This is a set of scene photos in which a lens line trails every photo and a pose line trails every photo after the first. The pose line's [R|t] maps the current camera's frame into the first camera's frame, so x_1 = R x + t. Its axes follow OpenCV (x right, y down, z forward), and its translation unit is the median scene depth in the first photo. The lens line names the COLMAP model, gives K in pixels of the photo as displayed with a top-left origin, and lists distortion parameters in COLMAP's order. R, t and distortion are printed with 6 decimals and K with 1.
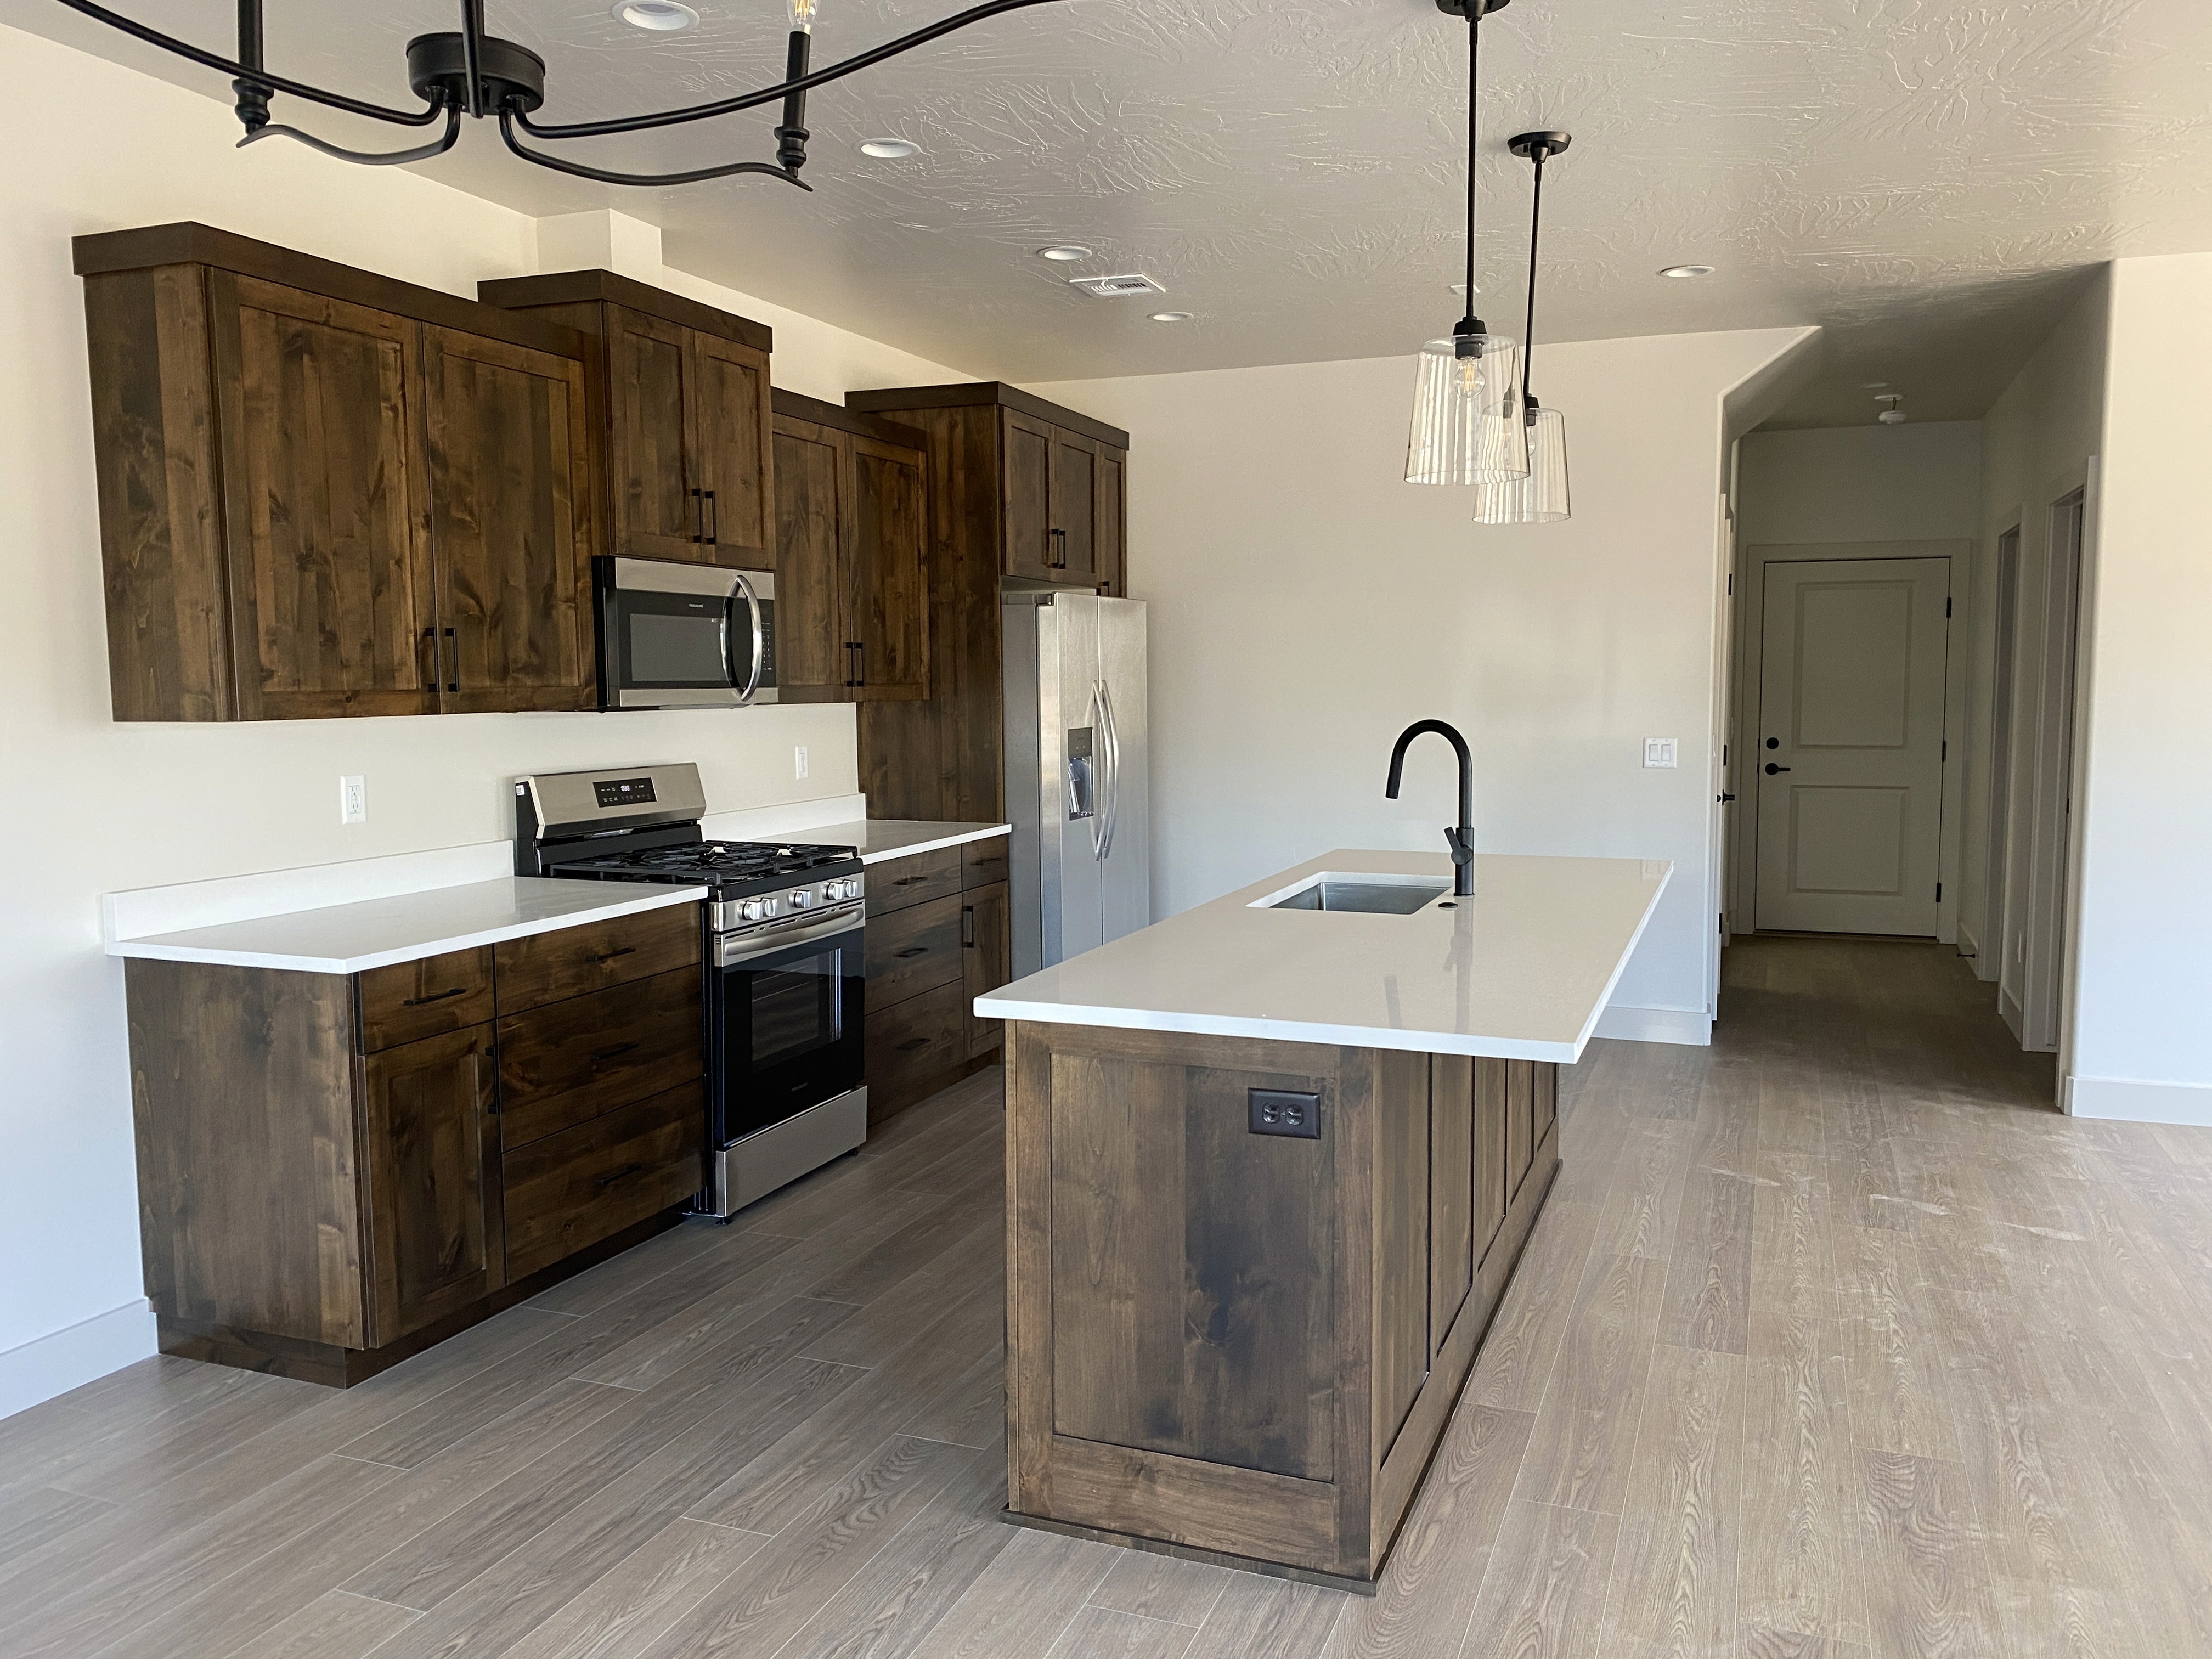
lens RADIAL K [[1716.2, 0, 1156.1], [0, 1716.2, 838.9], [0, 0, 1]] dist [0.033482, -0.024994]
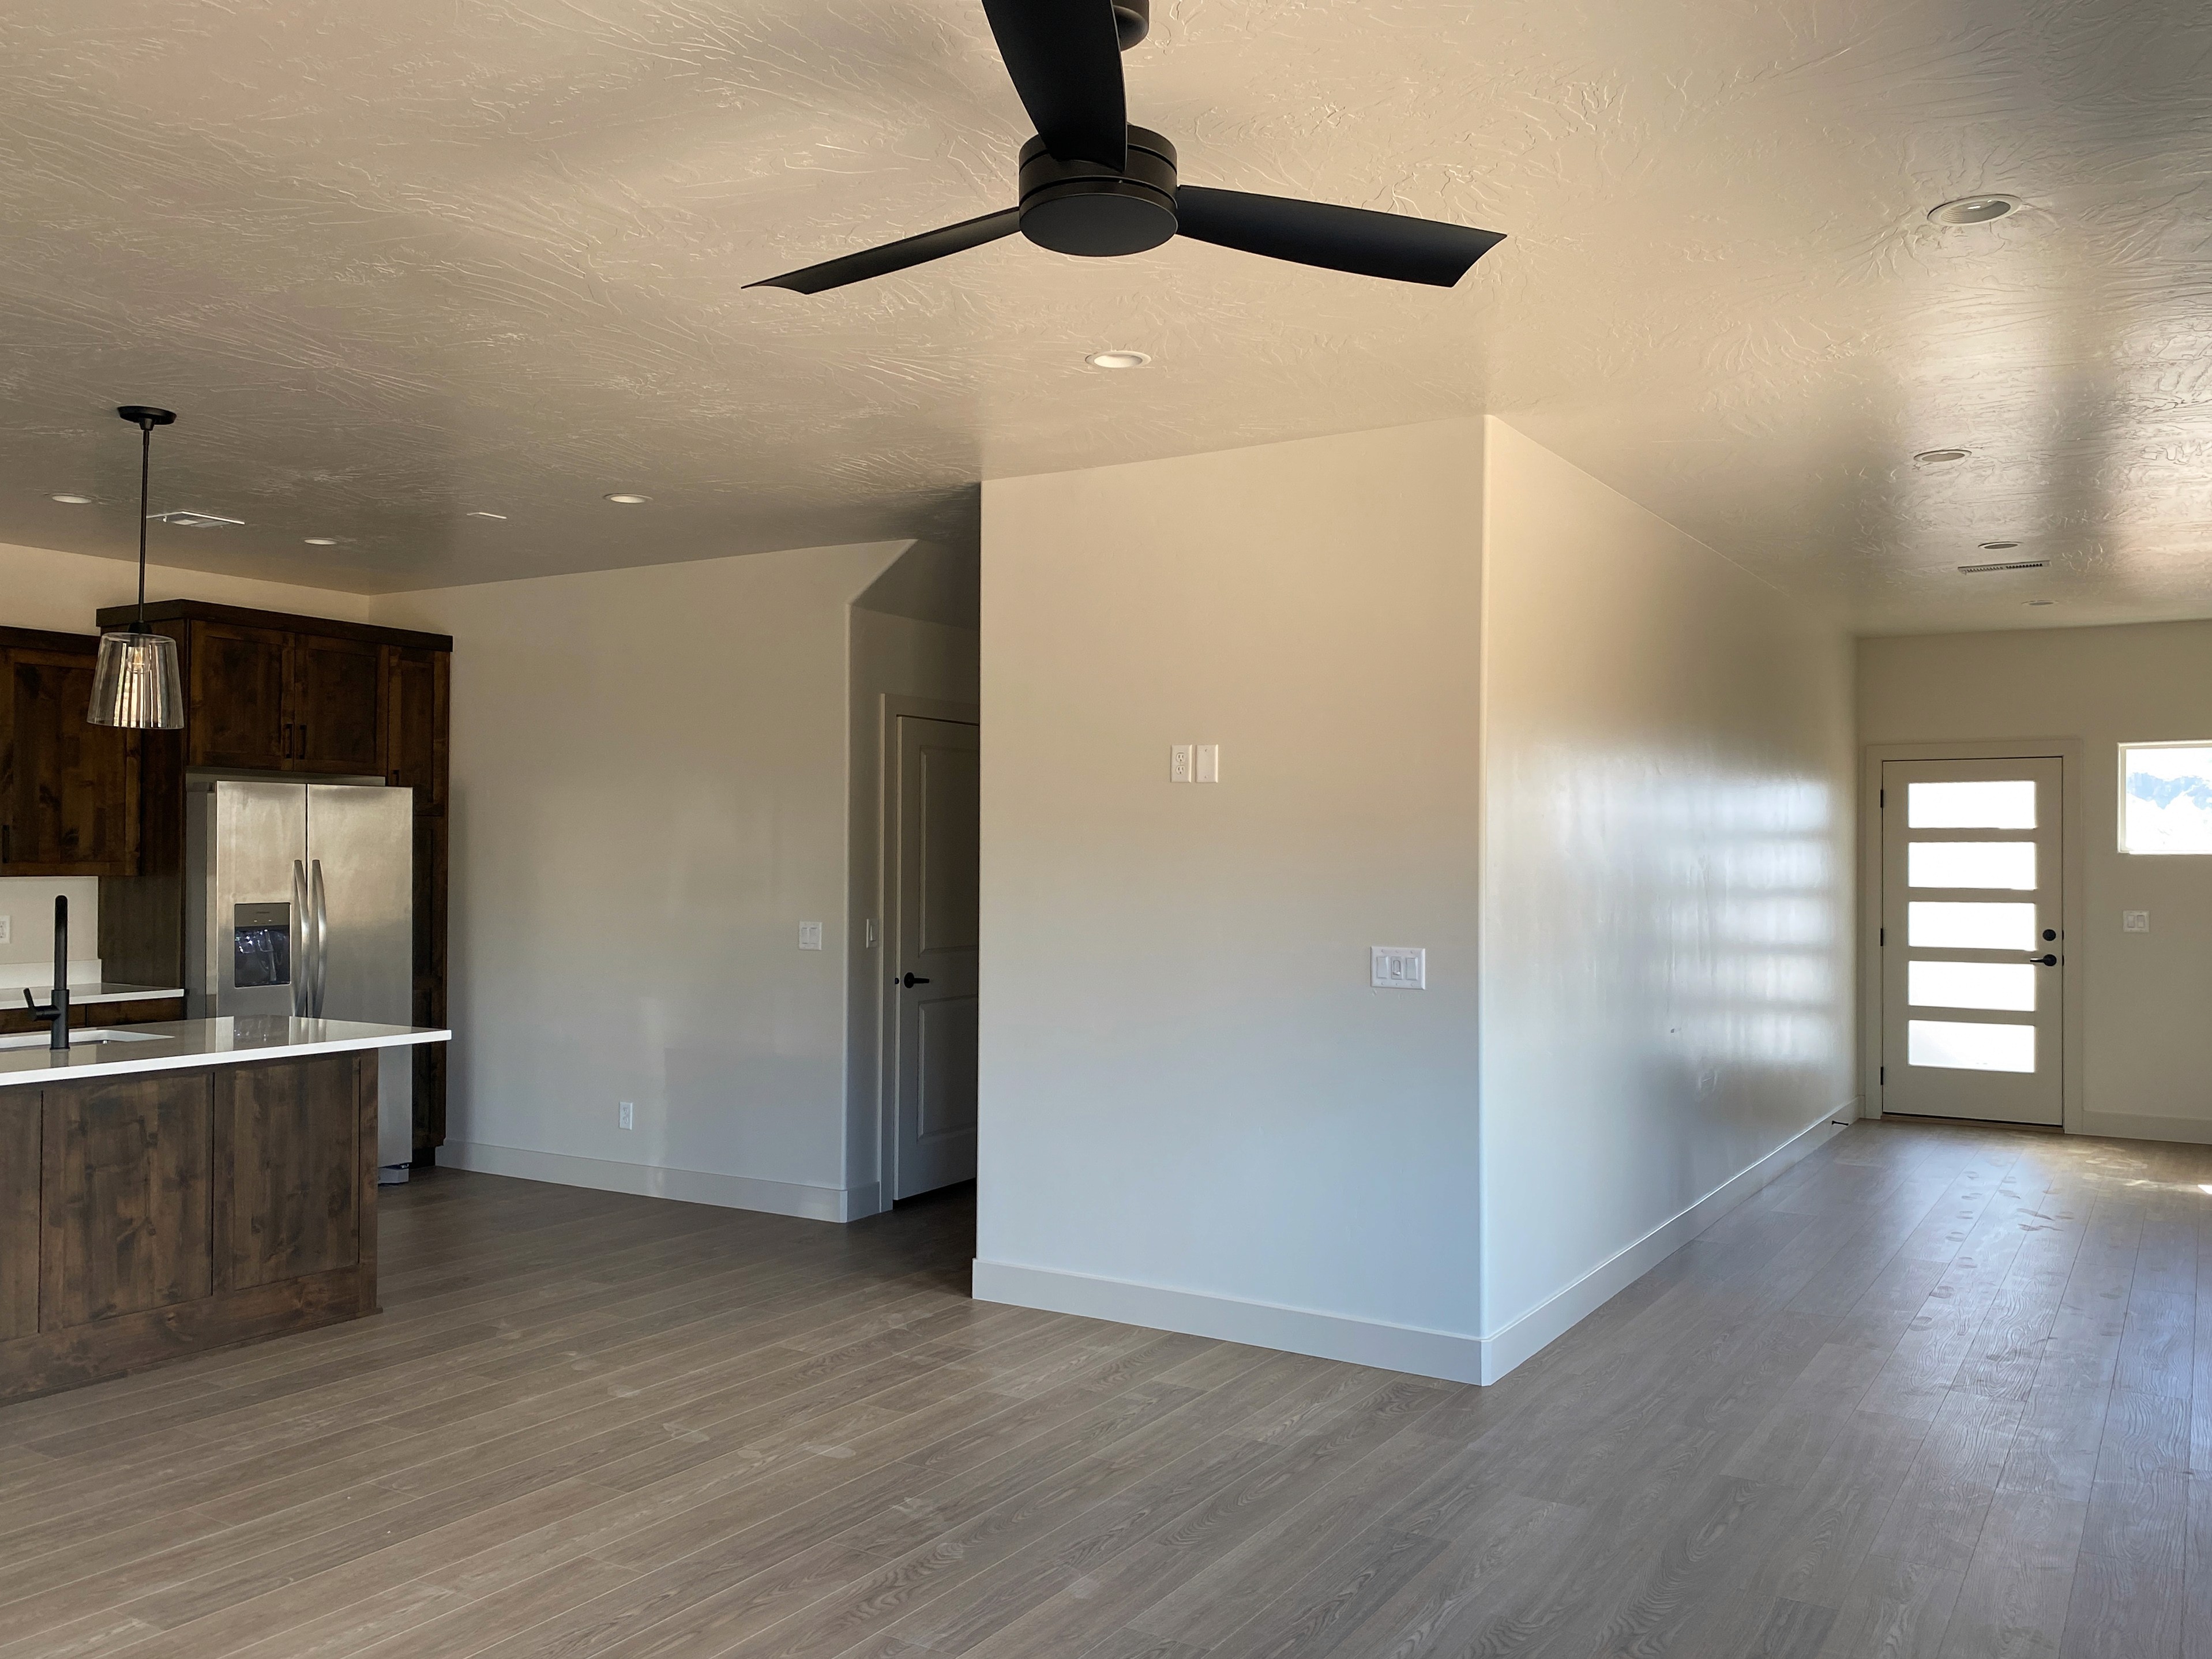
lens RADIAL K [[1849.8, 0, 1126.6], [0, 1849.8, 833.4], [0, 0, 1]] dist [0.057192, -0.015180]
pose [[0.975724, 0.007330, -0.218882, 1.069683], [-0.031019, 0.993990, -0.104988, 0.000243], [0.216797, 0.109229, 0.970087, -0.076792]]
